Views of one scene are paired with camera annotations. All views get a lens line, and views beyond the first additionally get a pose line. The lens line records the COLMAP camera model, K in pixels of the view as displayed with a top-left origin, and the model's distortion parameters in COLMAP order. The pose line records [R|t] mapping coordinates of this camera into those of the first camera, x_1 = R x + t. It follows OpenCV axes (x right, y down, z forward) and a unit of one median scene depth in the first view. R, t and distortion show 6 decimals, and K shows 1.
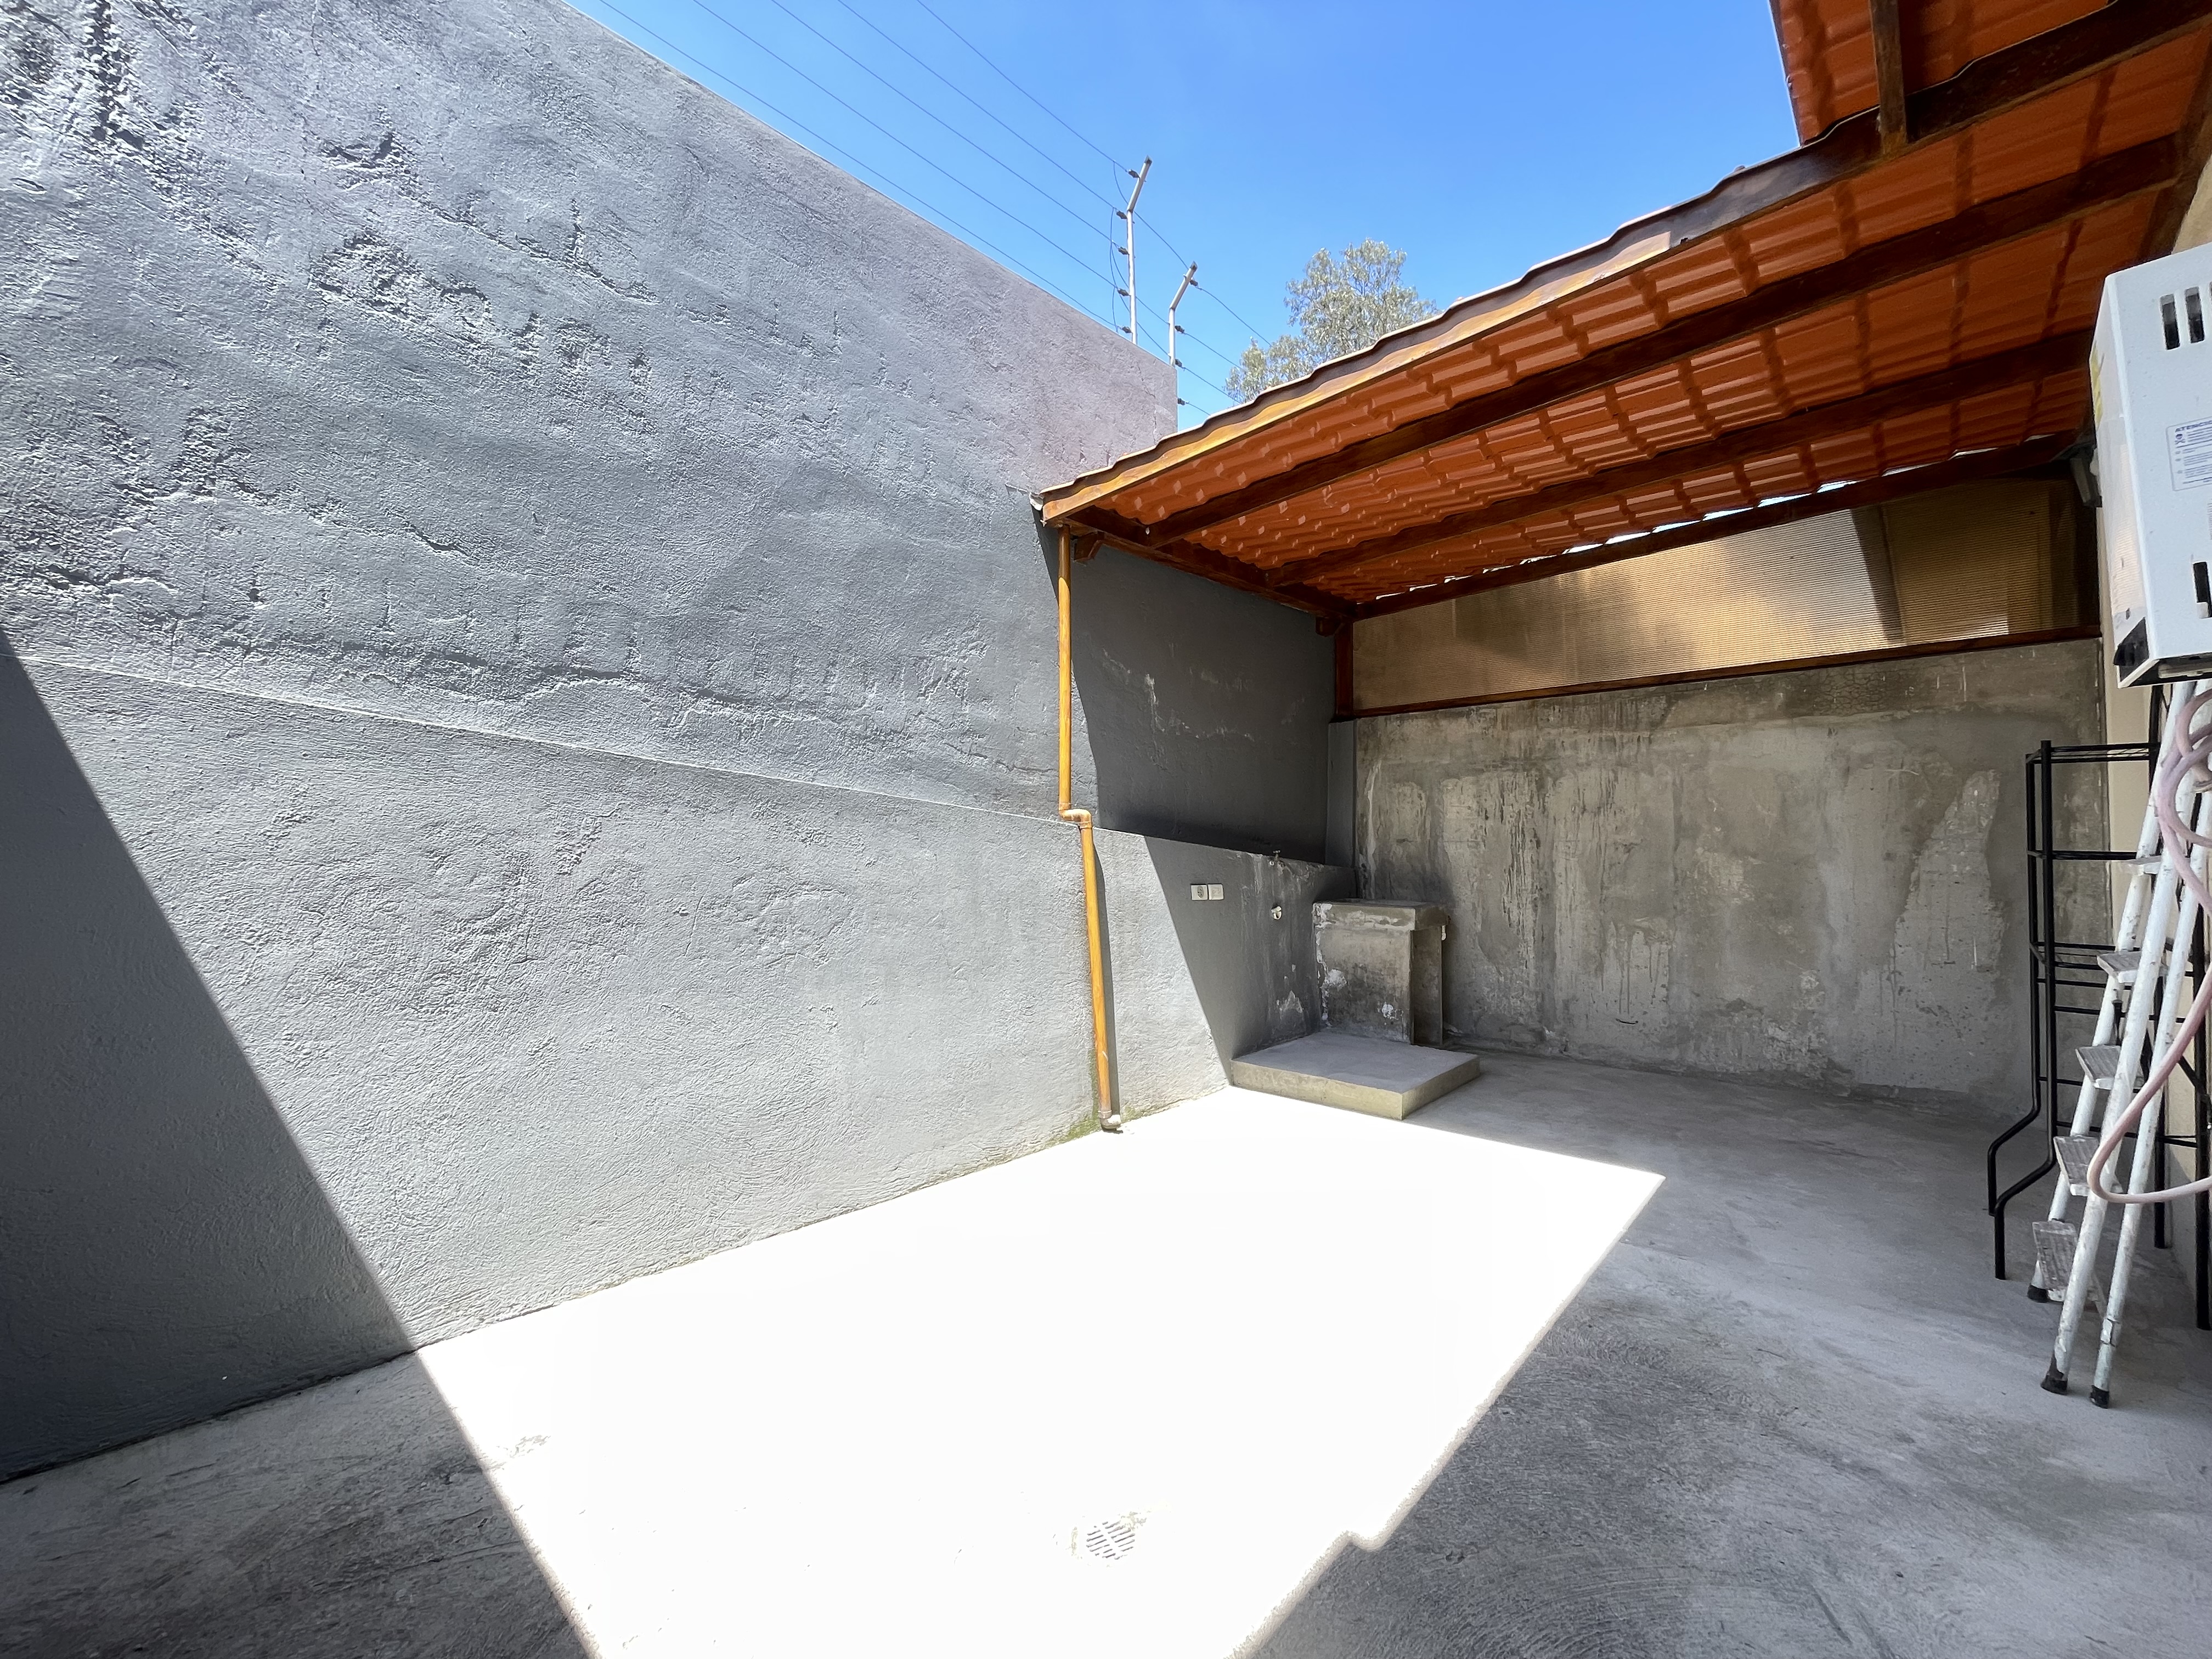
lens RADIAL K [[894.4, 0, 1106.9], [0, 894.4, 830.5], [0, 0, 1]] dist [-0.003543, 0.000604]
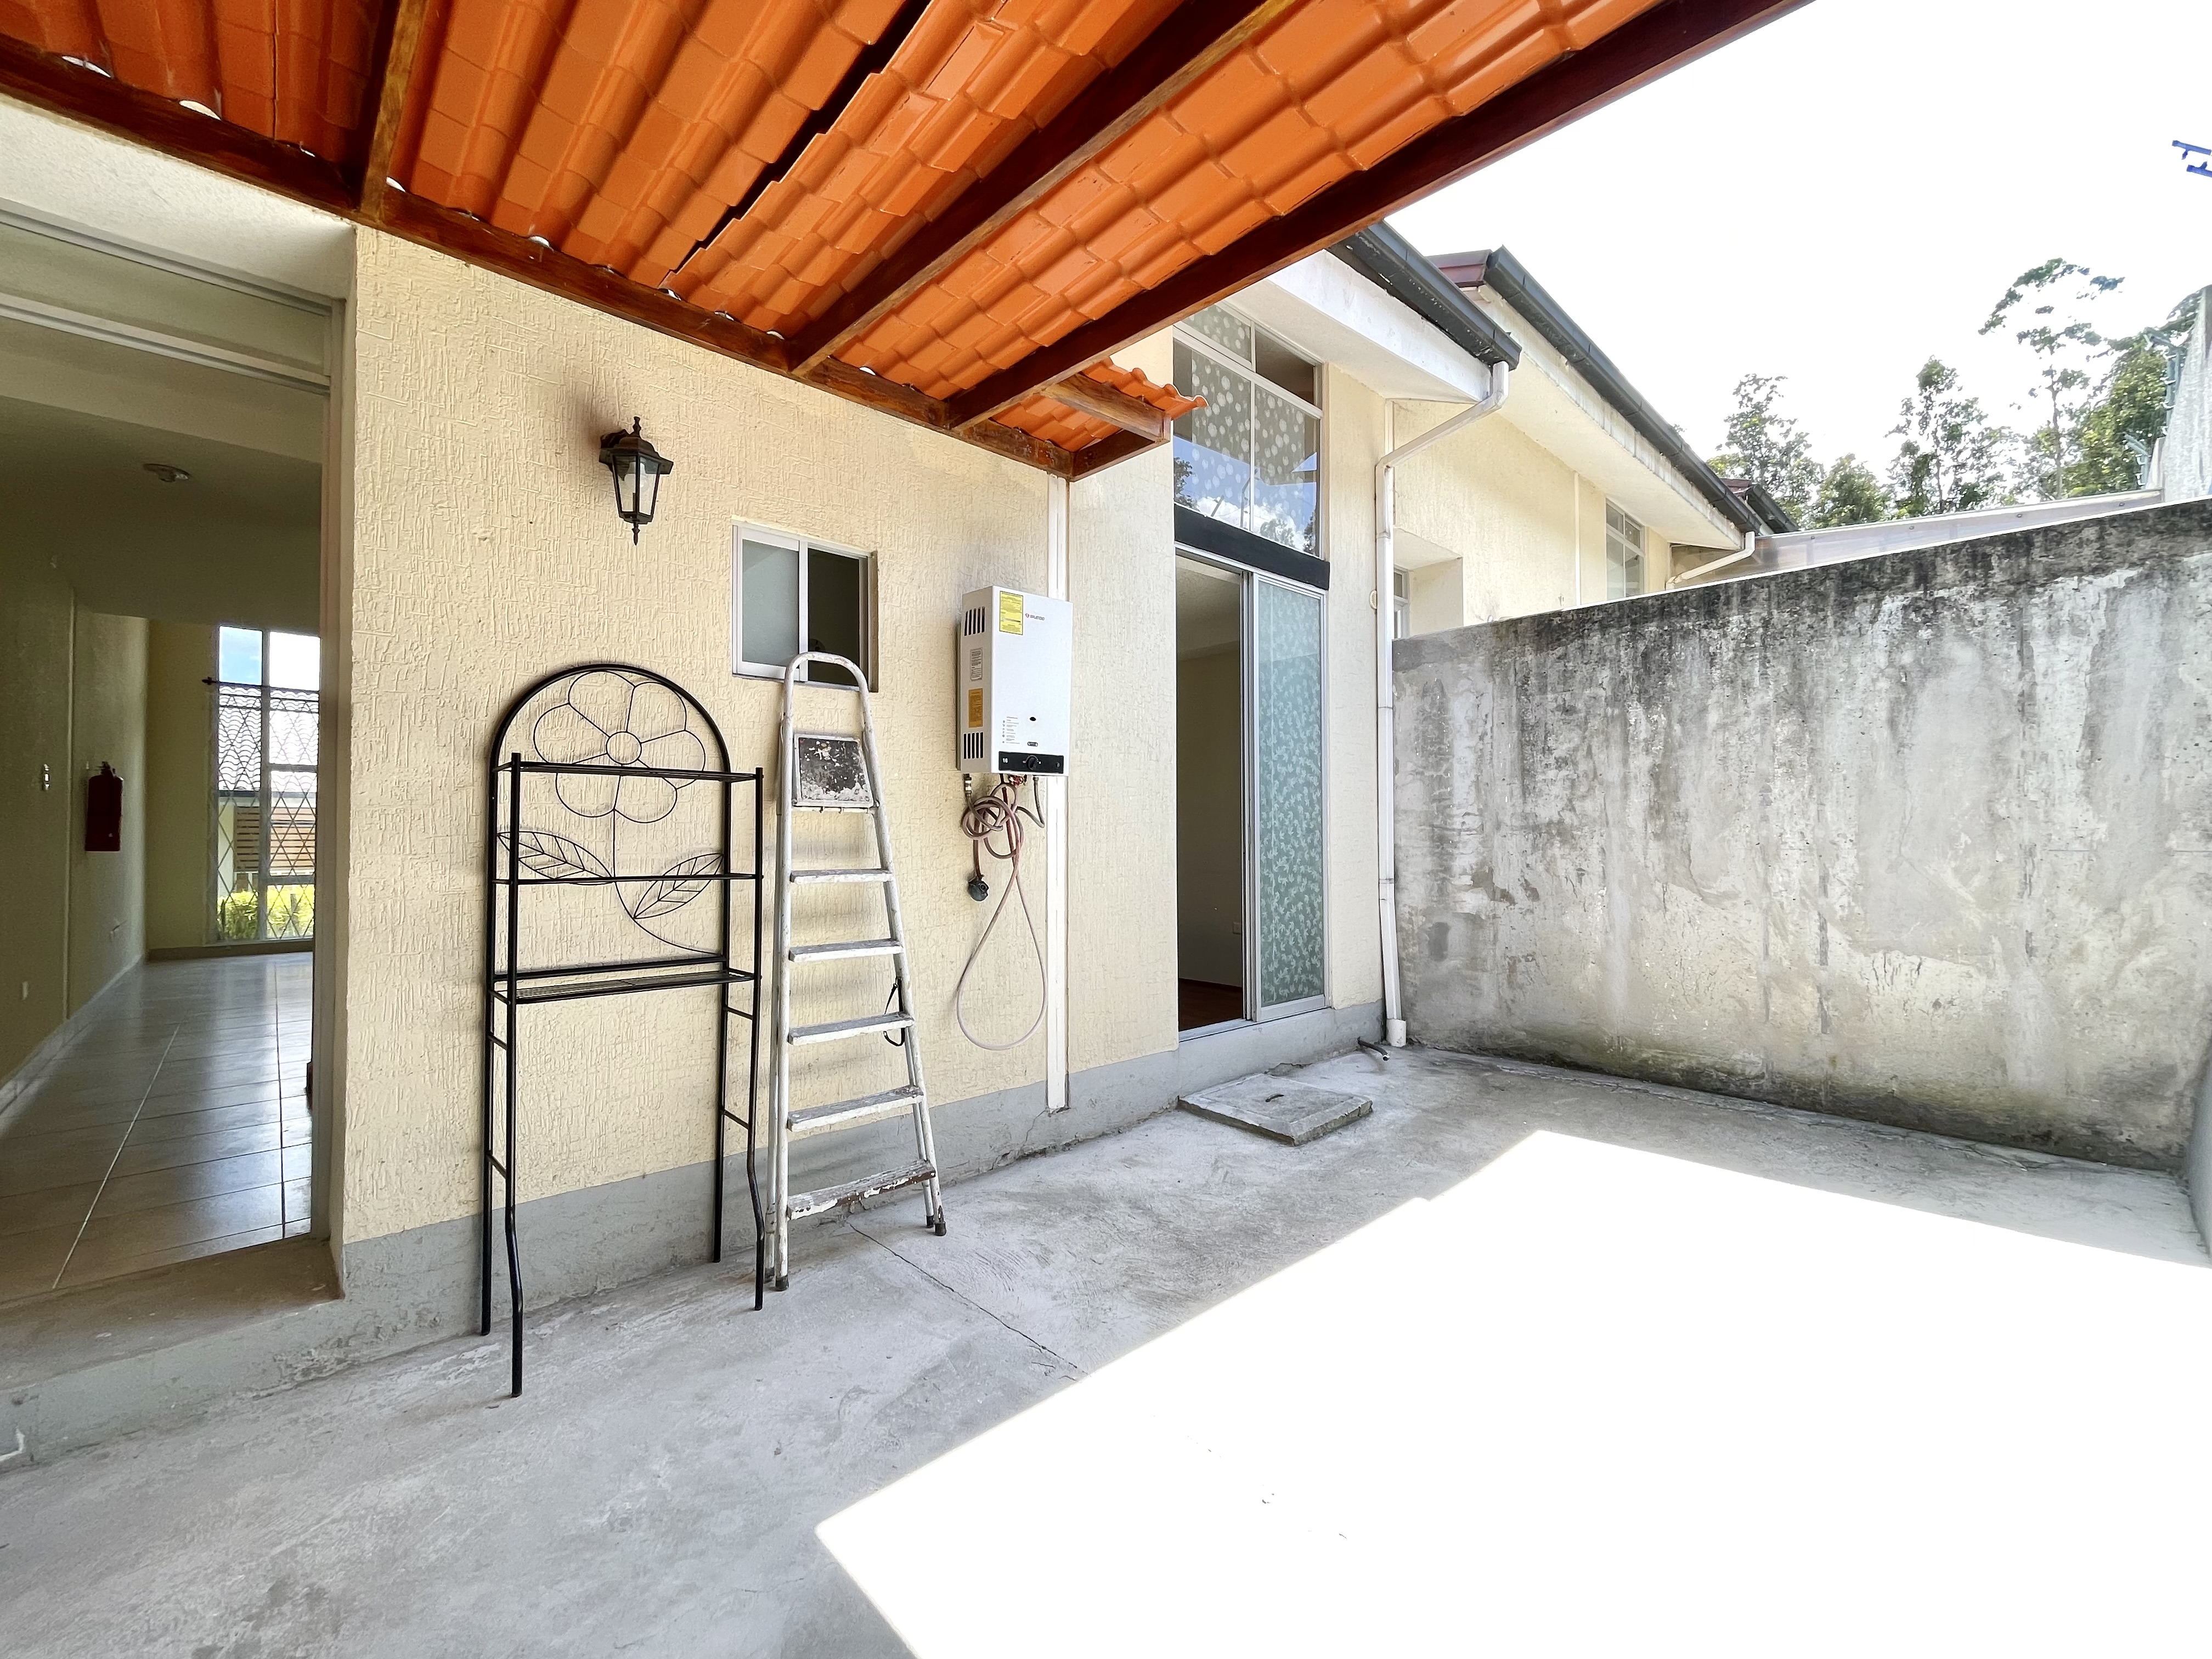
lens RADIAL K [[894.4, 0, 1109.6], [0, 894.4, 824.5], [0, 0, 1]] dist [-0.003543, 0.000604]
pose [[-0.997621, 0.009900, 0.068216, 0.735880], [0.008201, 0.999650, -0.025136, -0.007430], [-0.068441, -0.024517, -0.997354, 2.672480]]
